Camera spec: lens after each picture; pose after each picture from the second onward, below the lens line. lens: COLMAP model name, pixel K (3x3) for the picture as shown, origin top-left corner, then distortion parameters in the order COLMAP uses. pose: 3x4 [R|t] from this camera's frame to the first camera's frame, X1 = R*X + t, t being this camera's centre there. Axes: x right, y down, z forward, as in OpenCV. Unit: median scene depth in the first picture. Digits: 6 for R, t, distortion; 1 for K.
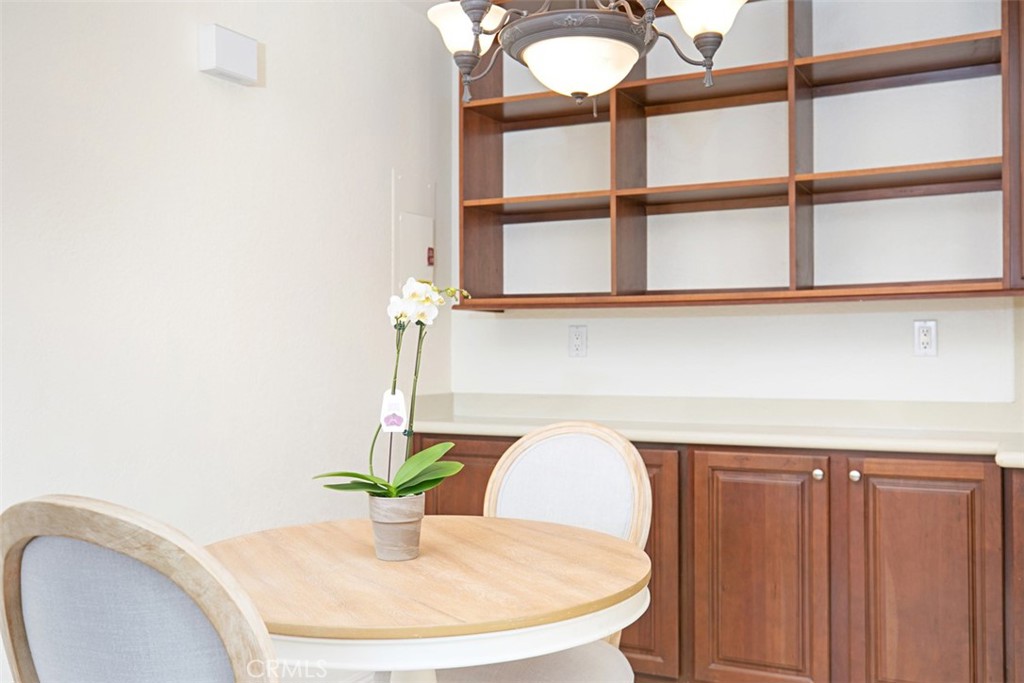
lens RADIAL K [[980.0, 0, 515.0], [0, 980.0, 344.0], [0, 0, 1]] dist [-0.001335, 0.000000]
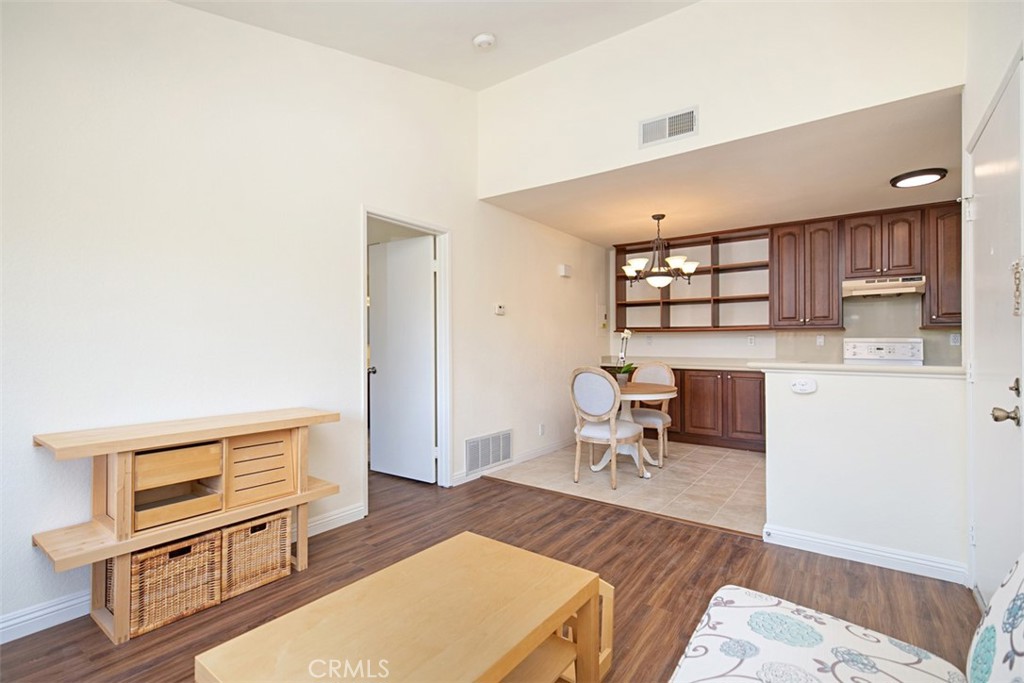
lens RADIAL K [[473.1, 0, 514.4], [0, 473.1, 333.3], [0, 0, 1]] dist [0.003610, -0.001441]
pose [[0.988083, 0.000714, -0.153919, -0.223906], [-0.002580, 0.999926, -0.011921, -0.013179], [0.153899, 0.012176, 0.988012, -1.090849]]
